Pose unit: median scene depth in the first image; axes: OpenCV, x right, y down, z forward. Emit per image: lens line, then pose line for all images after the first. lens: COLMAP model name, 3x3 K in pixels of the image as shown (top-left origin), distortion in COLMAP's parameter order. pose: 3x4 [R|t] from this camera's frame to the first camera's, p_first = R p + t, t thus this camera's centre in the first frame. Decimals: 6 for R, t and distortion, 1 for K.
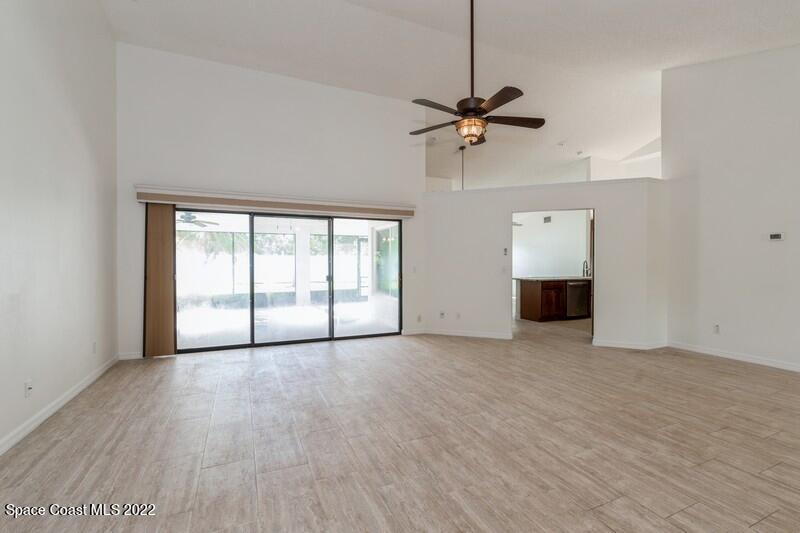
lens RADIAL K [[357.7, 0, 393.5], [0, 357.7, 263.4], [0, 0, 1]] dist [-0.004603, -0.000366]
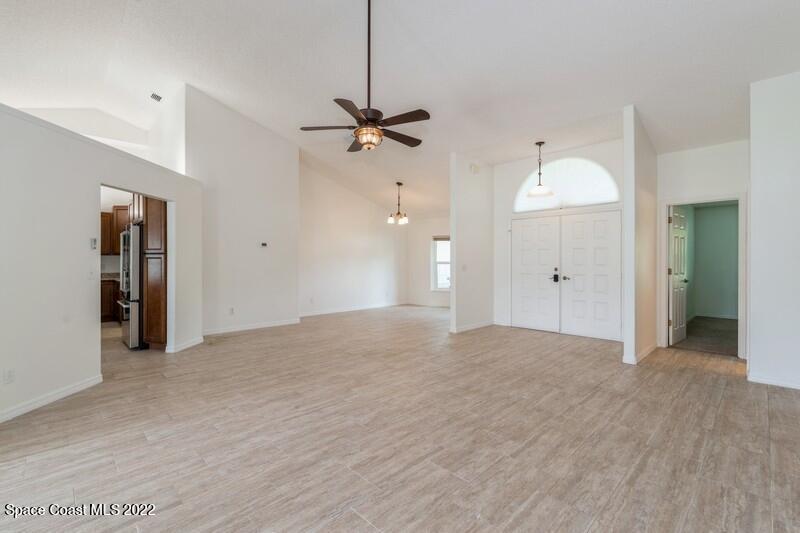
lens RADIAL K [[357.7, 0, 408.3], [0, 357.7, 262.1], [0, 0, 1]] dist [-0.004603, -0.000366]
pose [[-0.371263, -0.003580, 0.928521, -0.911224], [0.002290, 0.999986, 0.004771, -0.004703], [-0.928525, 0.003897, -0.371249, 1.433708]]
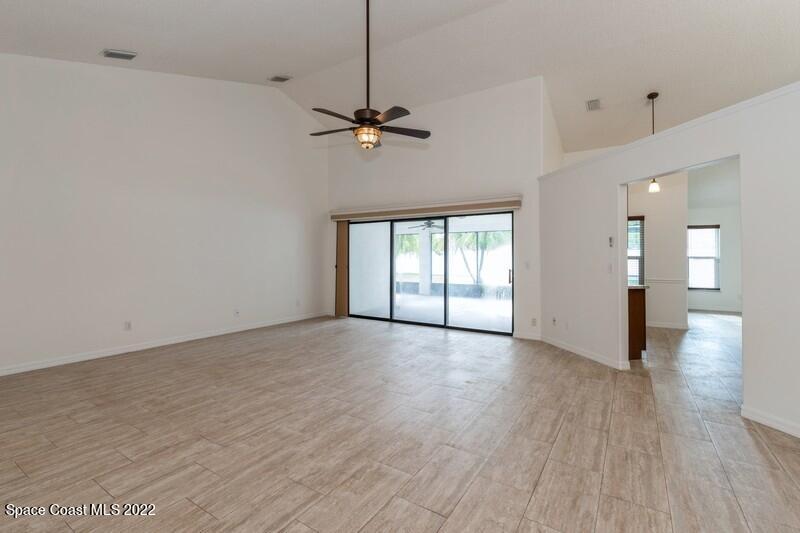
lens RADIAL K [[357.7, 0, 405.0], [0, 357.7, 261.3], [0, 0, 1]] dist [-0.004603, -0.000366]
pose [[0.562890, 0.008008, -0.826493, 1.309031], [-0.004015, 0.999968, 0.006955, 0.001835], [0.826522, -0.000597, 0.562904, 0.538178]]
